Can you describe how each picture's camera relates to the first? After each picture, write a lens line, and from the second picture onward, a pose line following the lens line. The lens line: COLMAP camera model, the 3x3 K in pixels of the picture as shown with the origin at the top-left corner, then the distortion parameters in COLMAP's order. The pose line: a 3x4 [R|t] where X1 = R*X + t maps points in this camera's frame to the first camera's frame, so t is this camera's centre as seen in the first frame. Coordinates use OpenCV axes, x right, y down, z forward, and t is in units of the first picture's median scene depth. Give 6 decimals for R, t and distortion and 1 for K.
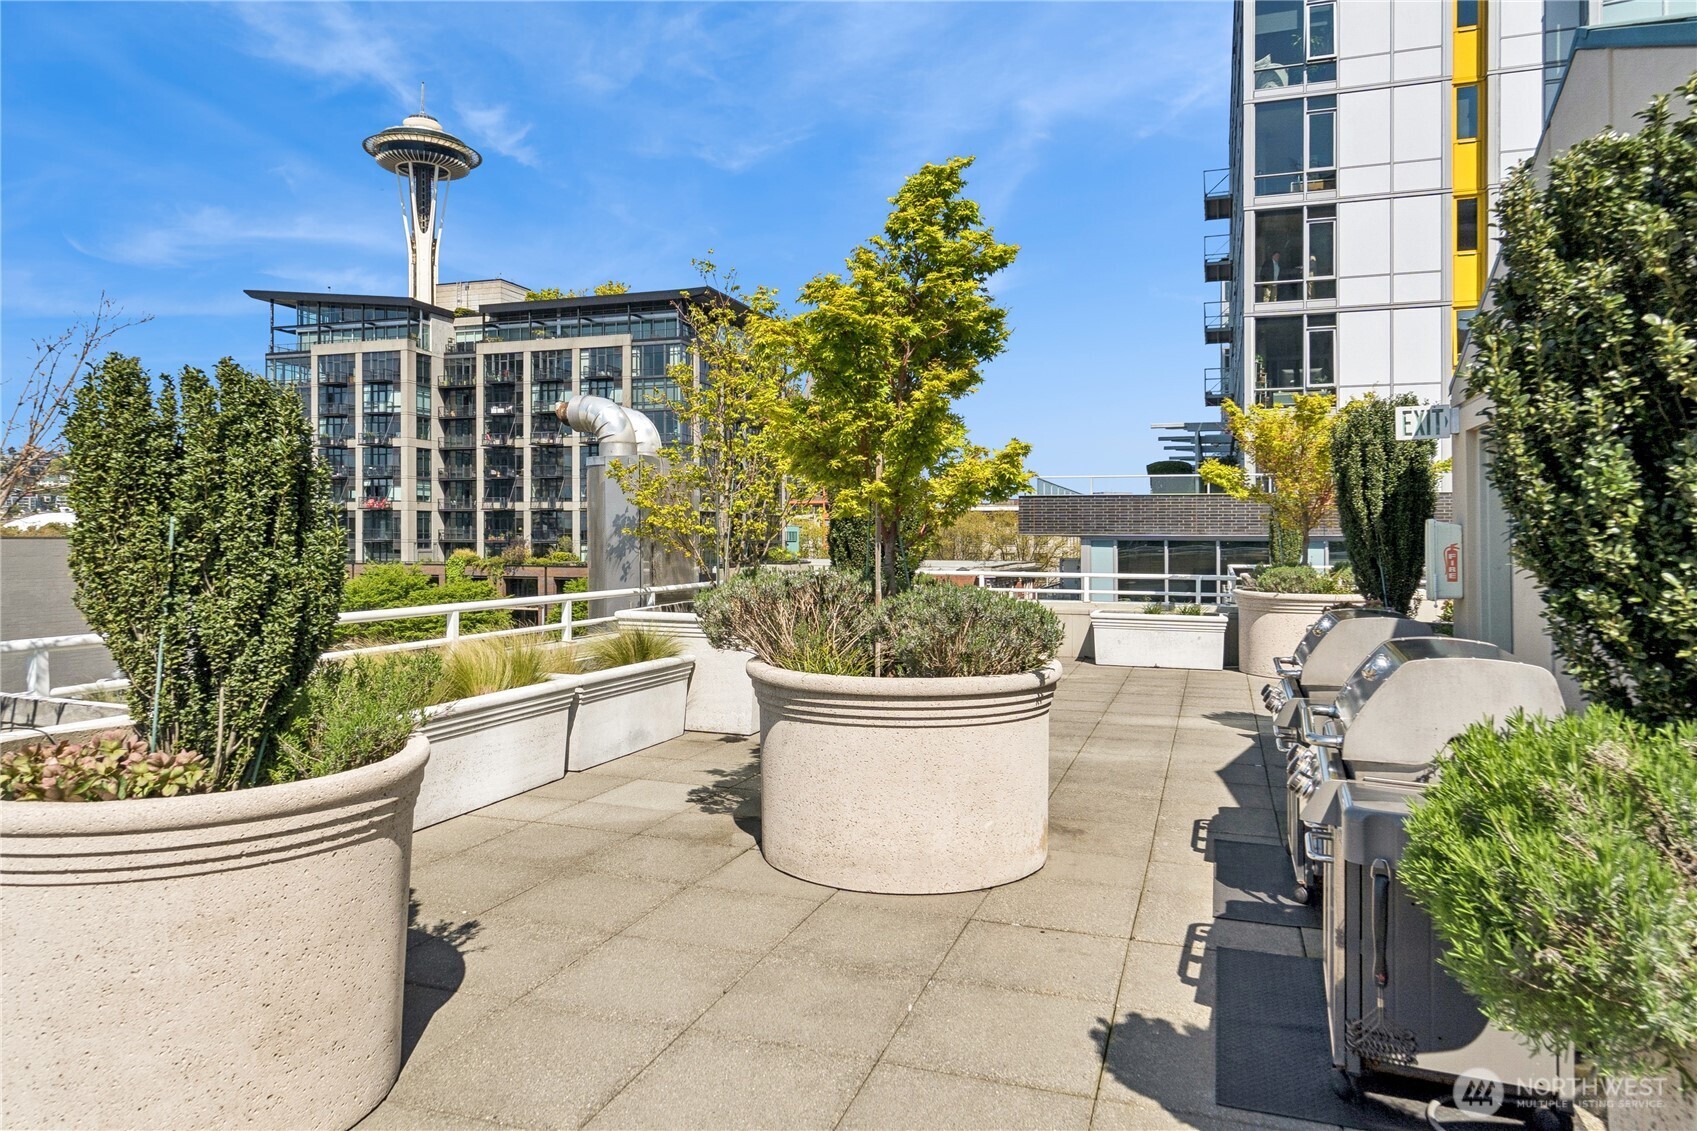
lens RADIAL K [[1087.1, 0, 849.9], [0, 1087.1, 534.3], [0, 0, 1]] dist [-0.003205, -0.000162]
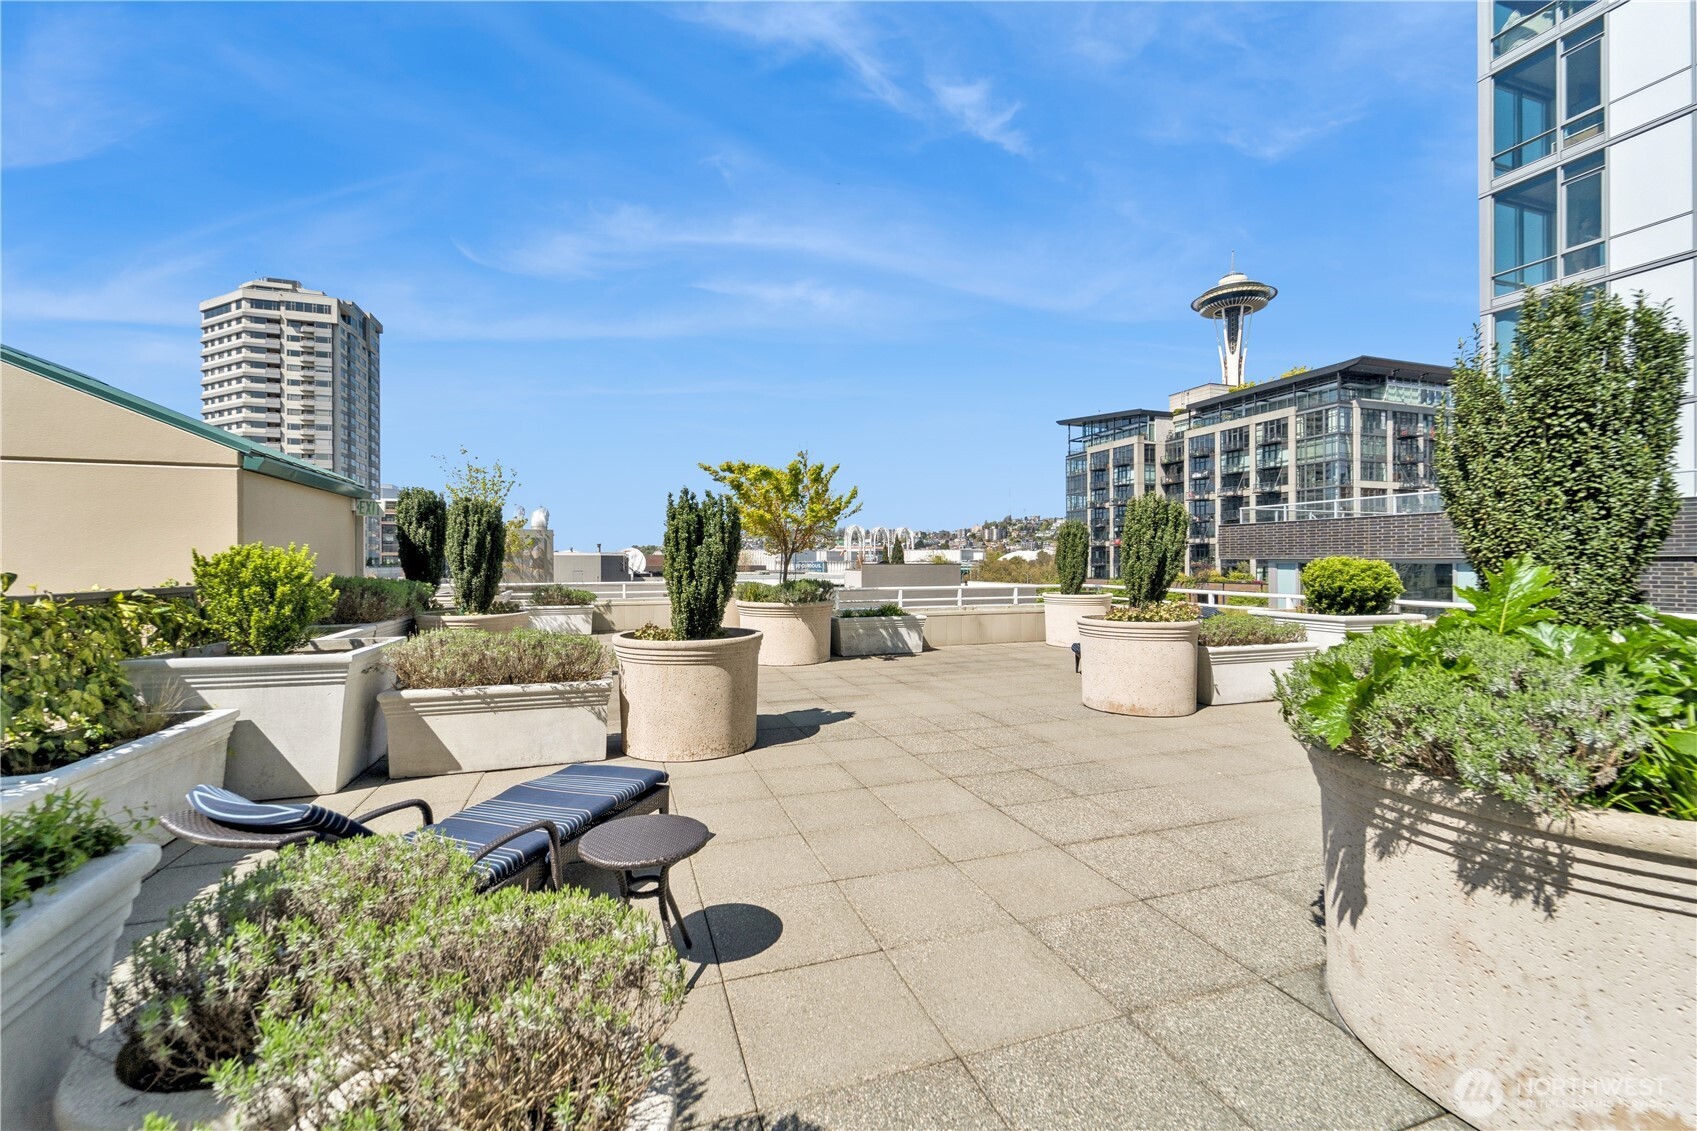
lens RADIAL K [[699.3, 0, 851.3], [0, 699.3, 553.5], [0, 0, 1]] dist [0.011597, 0.000085]
pose [[0.610006, -0.015967, -0.792236, 0.132721], [0.007935, 0.999870, -0.014042, 0.000236], [0.792357, 0.002279, 0.610053, 0.059457]]
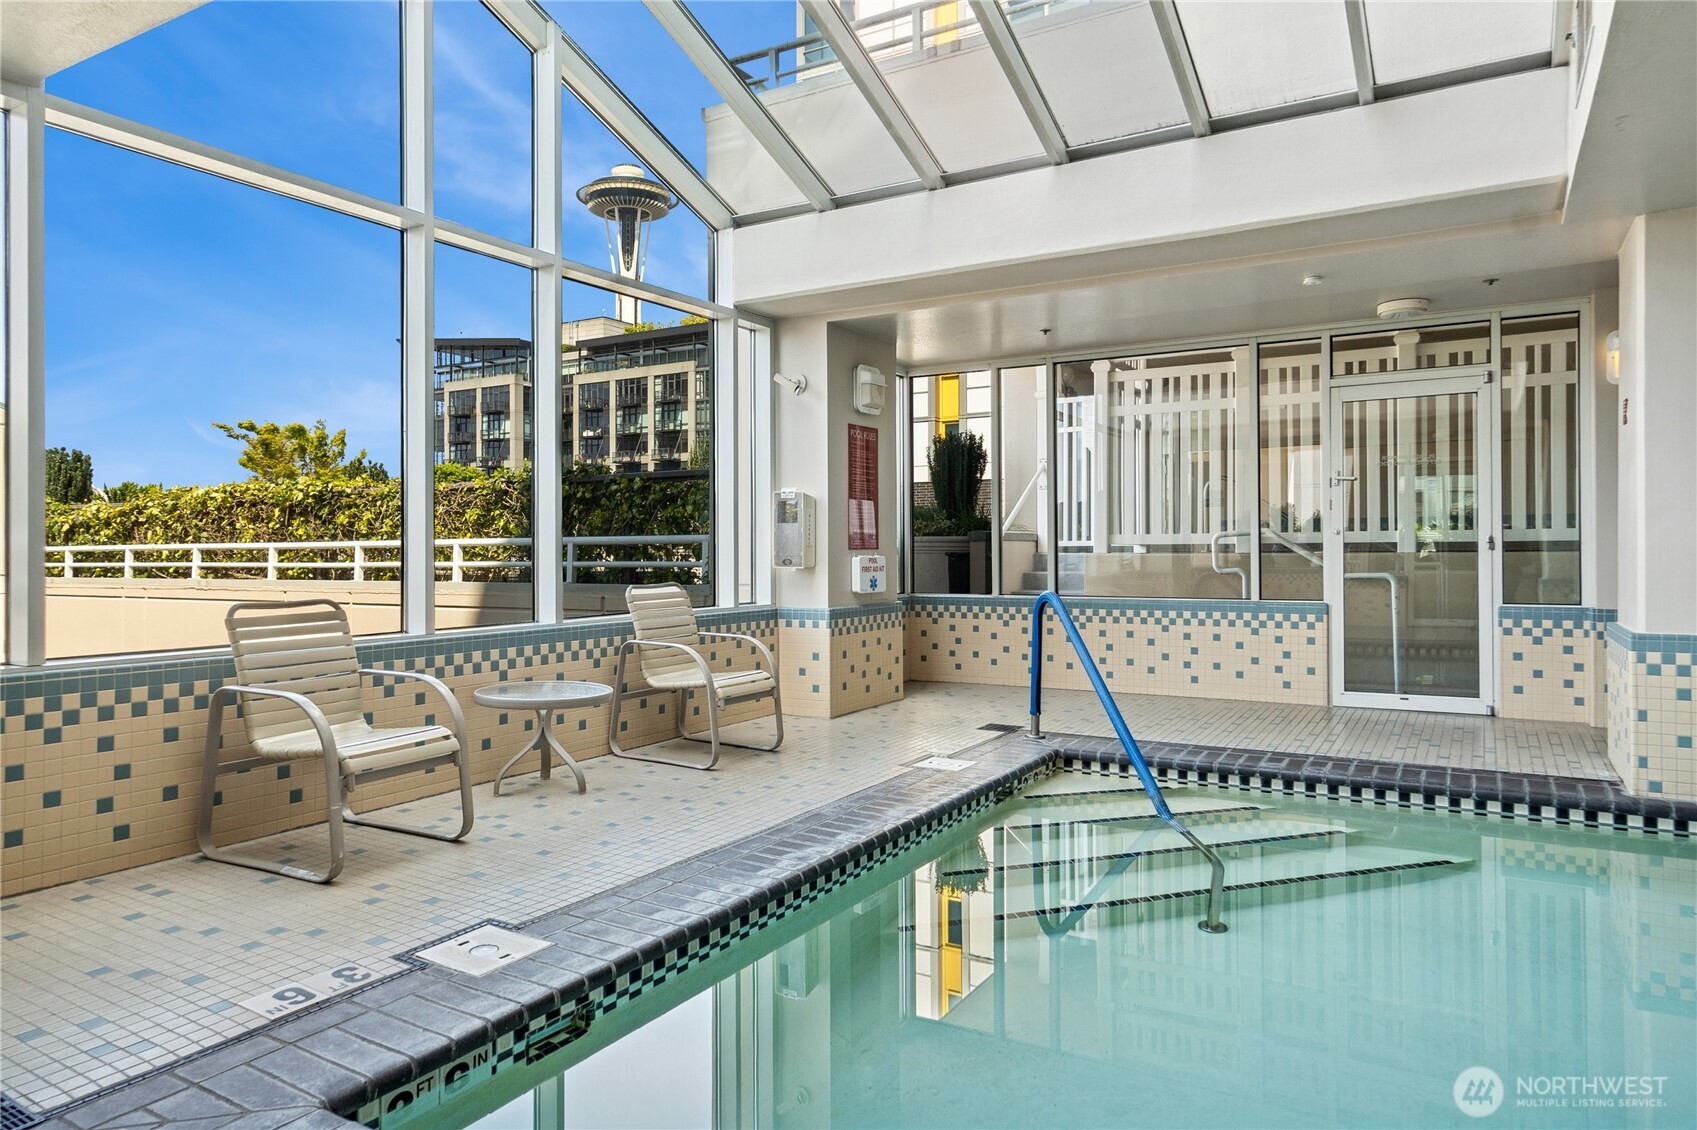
lens RADIAL K [[1067.1, 0, 852.7], [0, 1067.1, 534.8], [0, 0, 1]] dist [-0.002263, -0.000149]
pose [[0.978184, -0.014861, -0.207210, 0.171715], [0.013726, 0.999882, -0.006916, 0.003380], [0.207288, 0.003921, 0.978272, -0.033129]]
